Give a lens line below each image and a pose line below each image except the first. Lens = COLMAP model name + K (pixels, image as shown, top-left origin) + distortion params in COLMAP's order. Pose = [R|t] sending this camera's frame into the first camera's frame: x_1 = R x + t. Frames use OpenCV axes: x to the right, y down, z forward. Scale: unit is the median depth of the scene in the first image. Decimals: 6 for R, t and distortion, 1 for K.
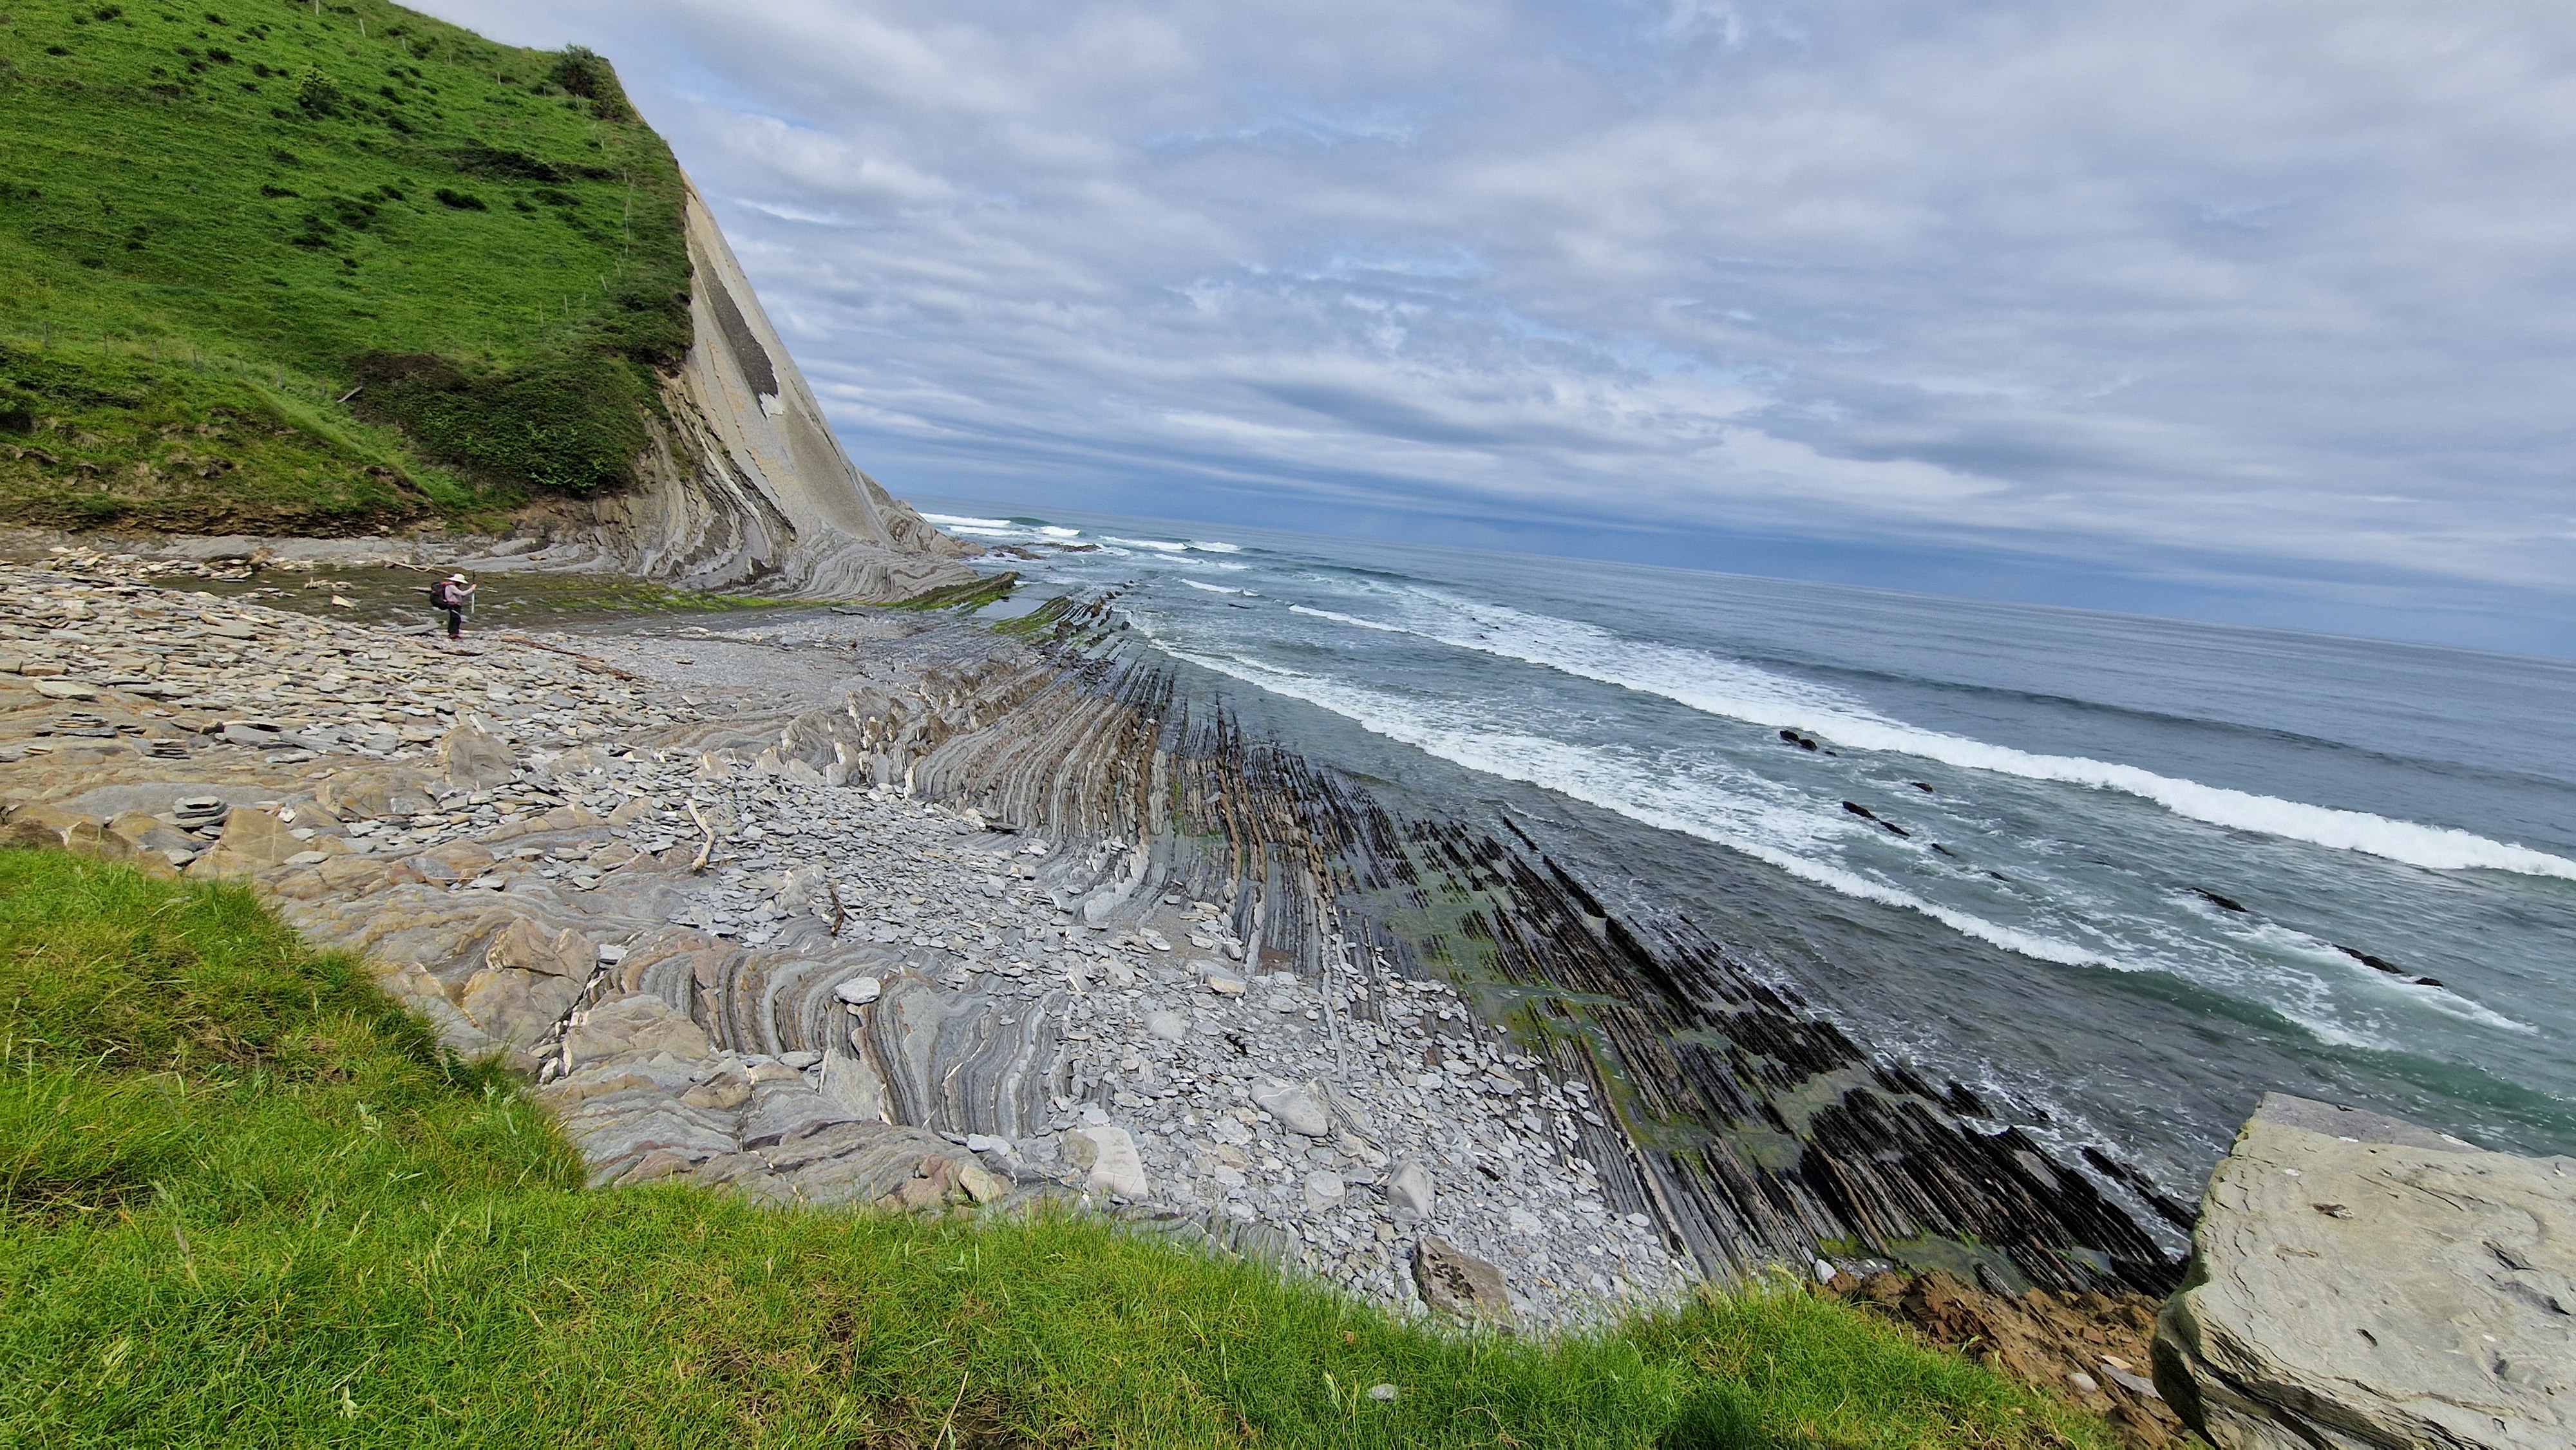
lens RADIAL K [[1045.6, 0, 1287.5], [0, 1045.6, 746.6], [0, 0, 1]] dist [0.001914, -0.004514]
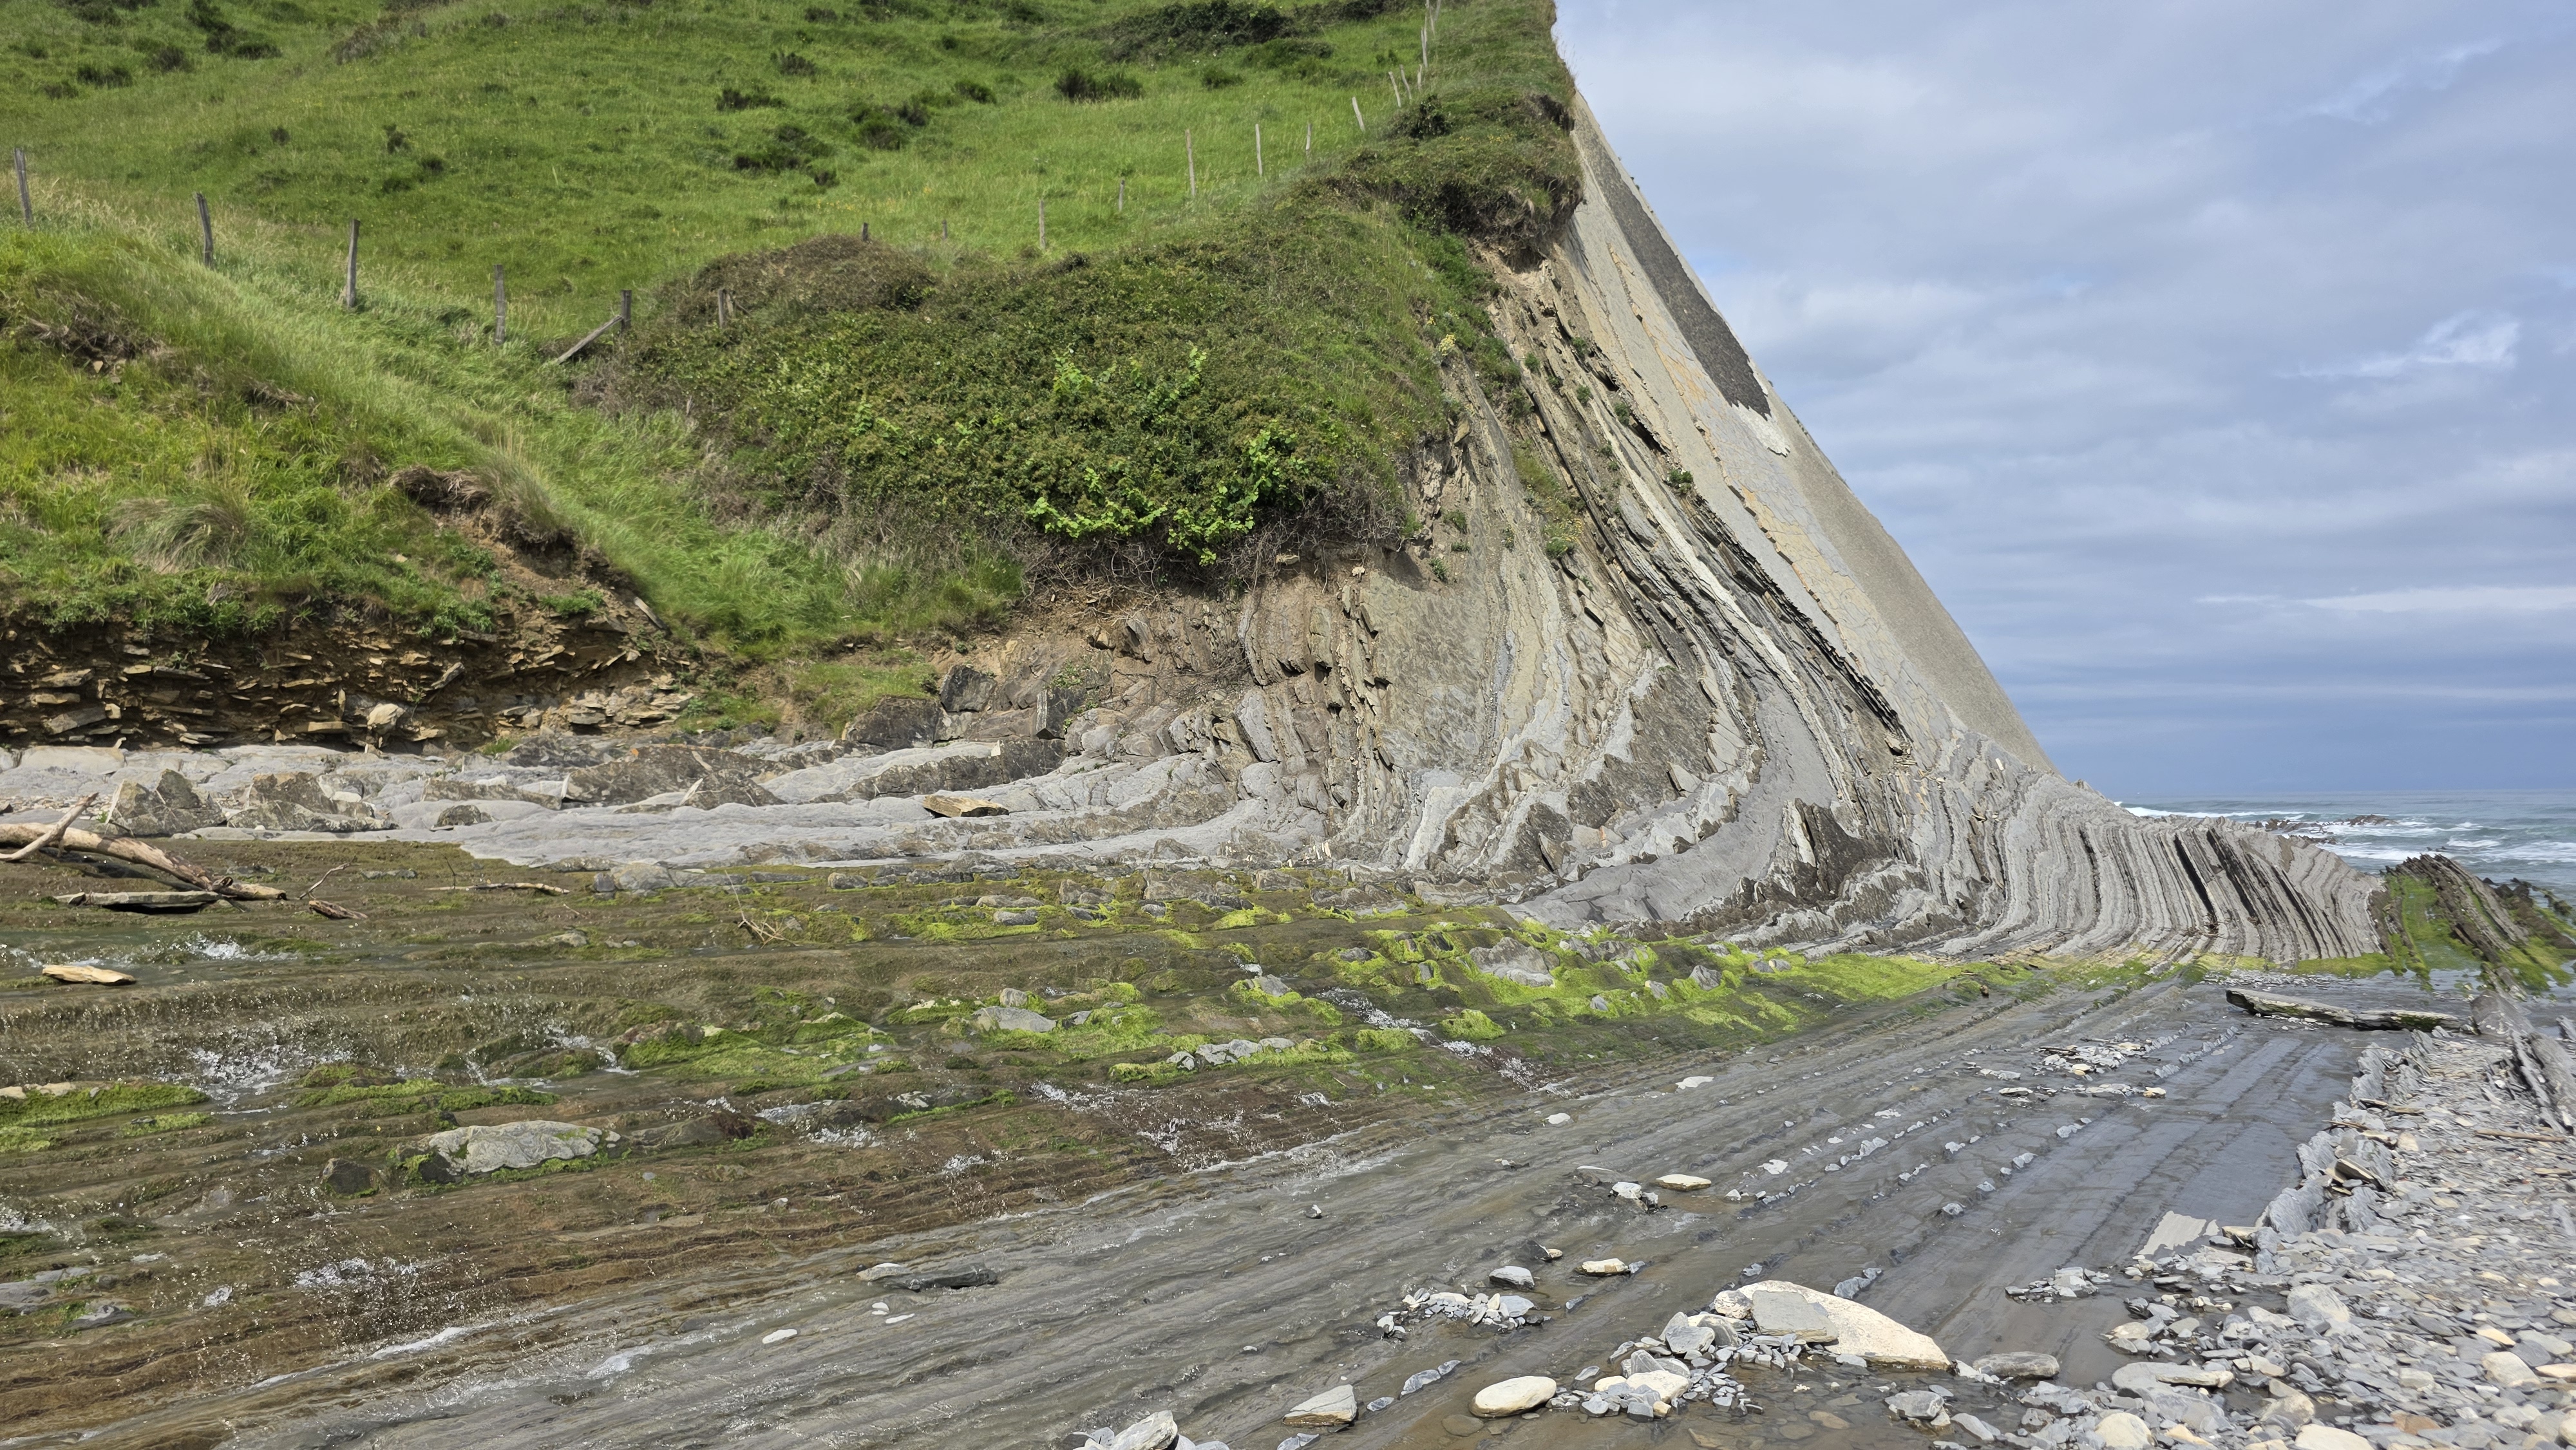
lens RADIAL K [[1680.0, 0, 1295.0], [0, 1680.0, 761.0], [0, 0, 1]] dist [0.034454, -0.037788]
pose [[0.792106, -0.120256, -0.598420, -0.472479], [-0.037738, 0.968876, -0.244655, -0.112434], [0.609215, 0.216376, 0.762914, 0.797896]]
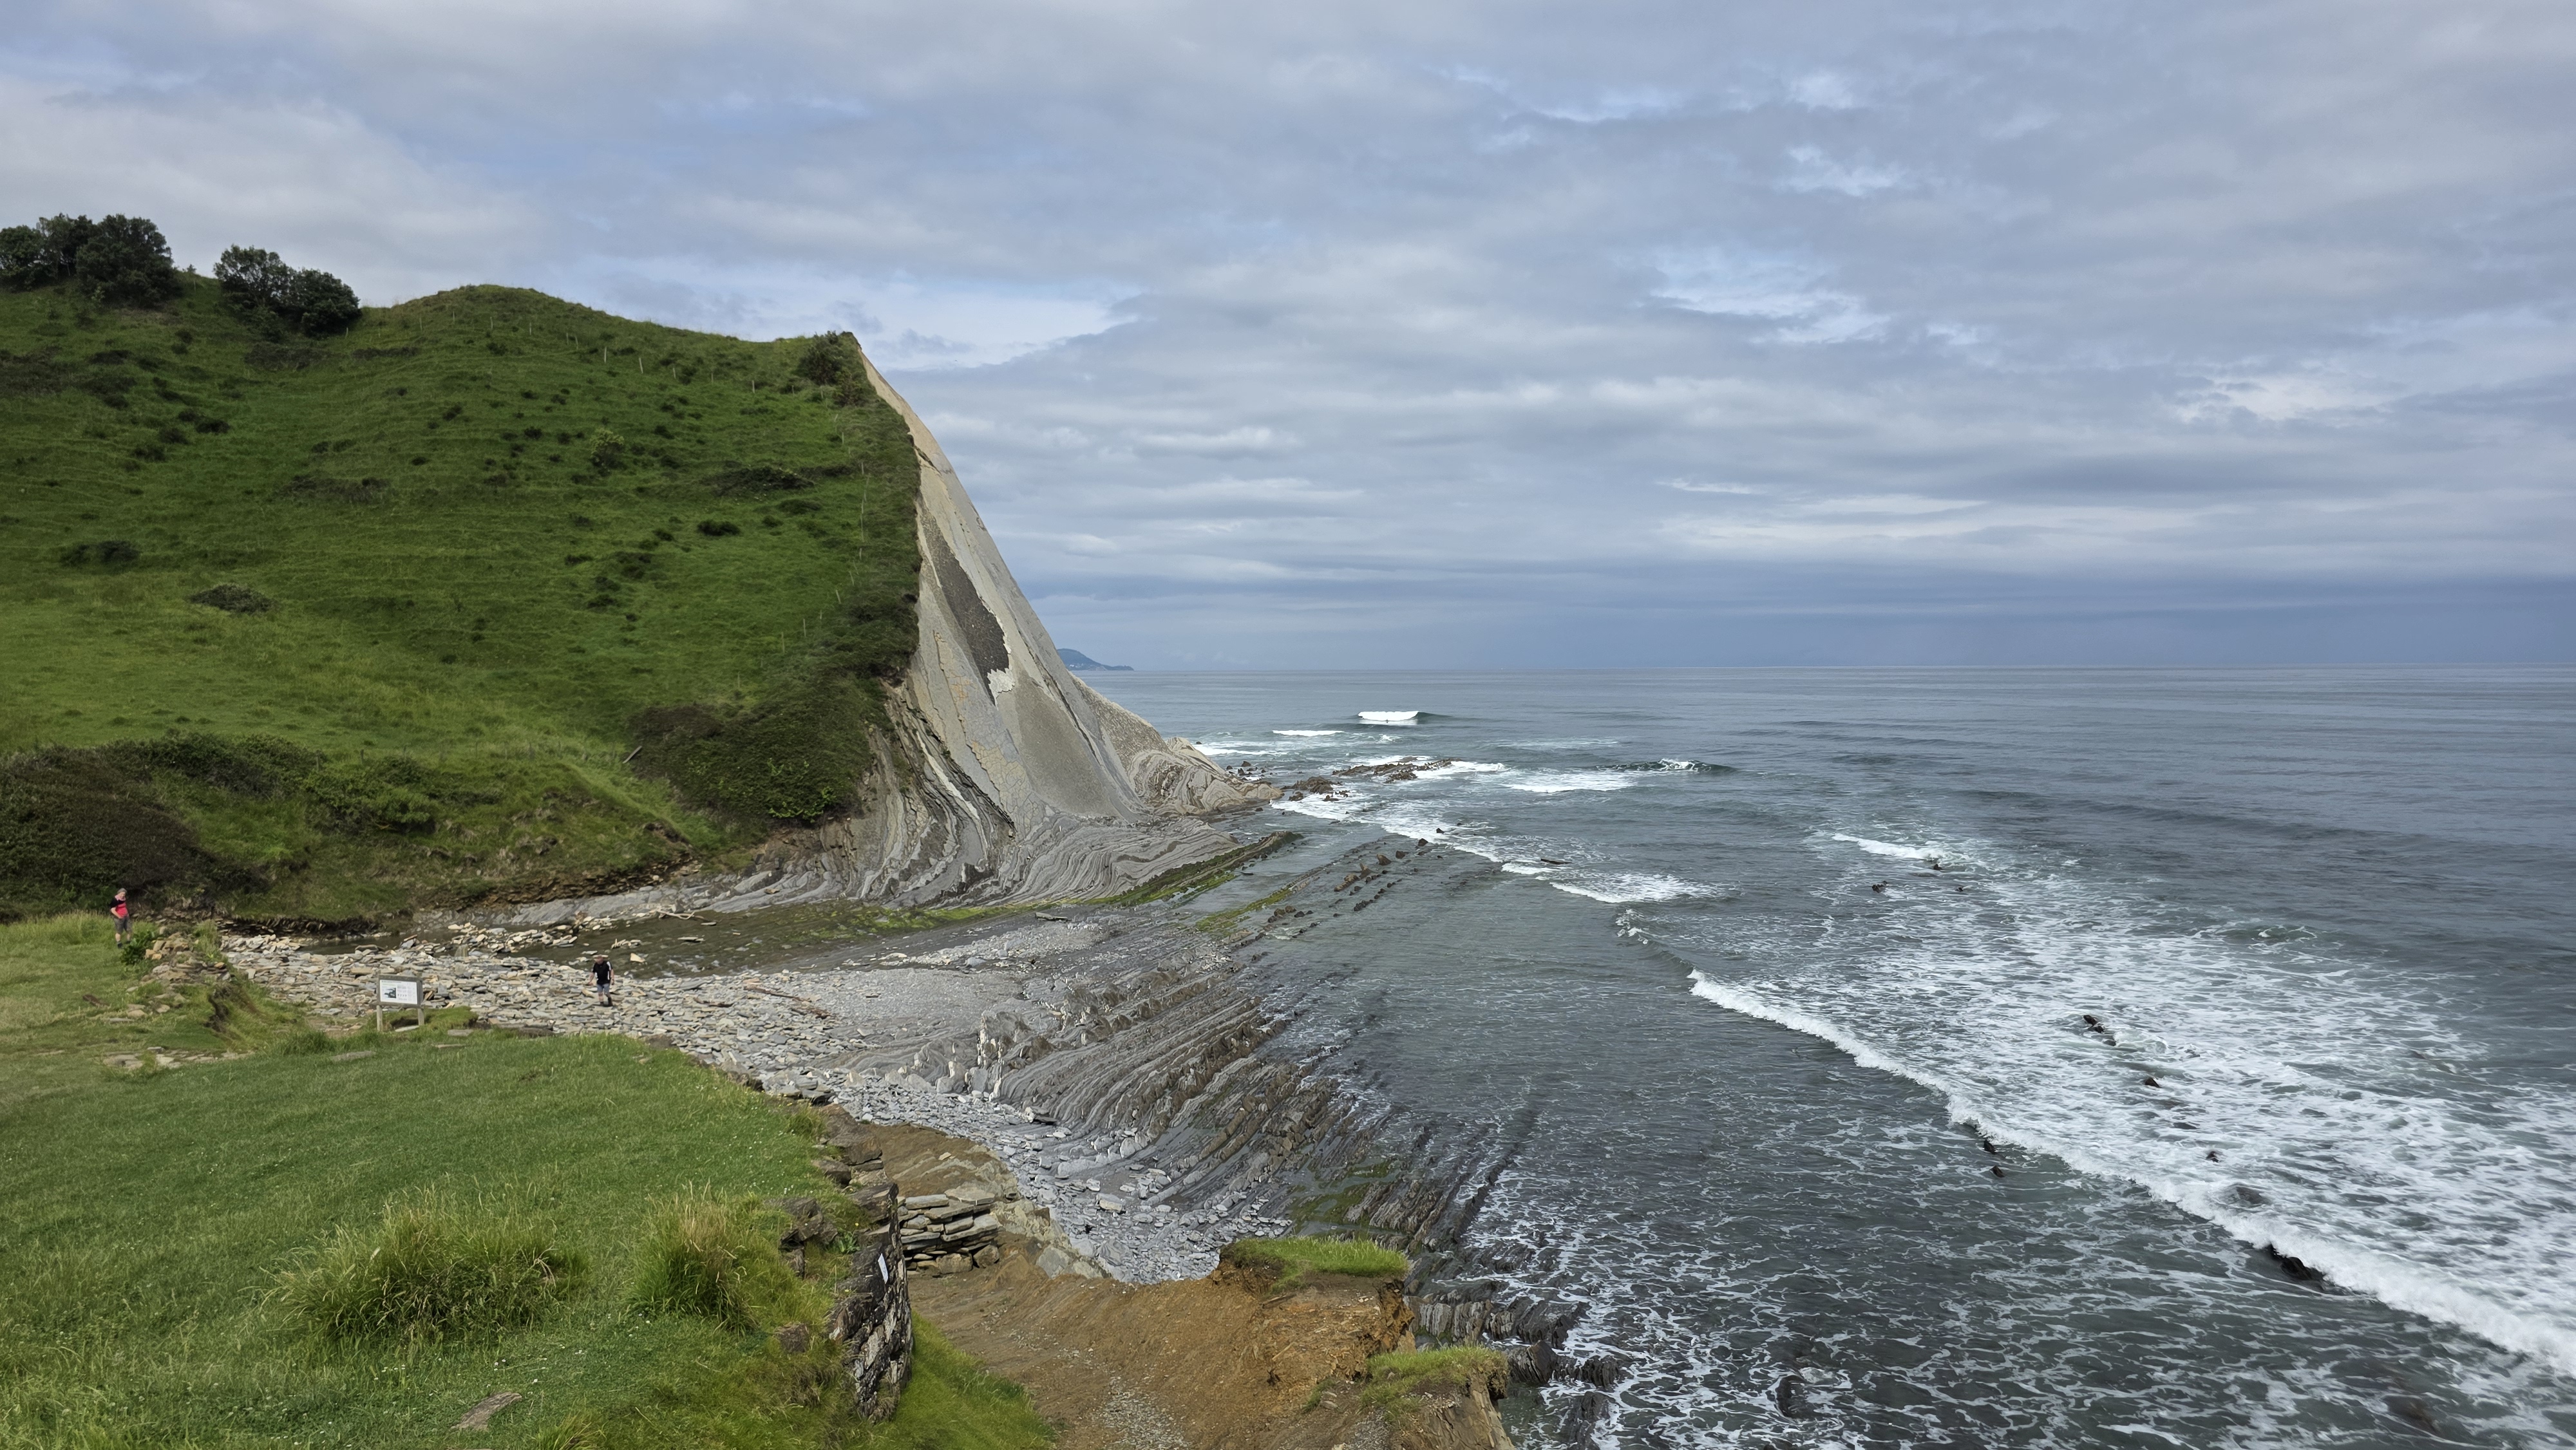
lens RADIAL K [[1746.8, 0, 1330.3], [0, 1746.8, 737.9], [0, 0, 1]] dist [0.021065, -0.029075]
pose [[0.948886, -0.083165, -0.304465, 0.392250], [0.029145, 0.983626, -0.177847, 0.000651], [0.314270, 0.159883, 0.935773, -0.535222]]
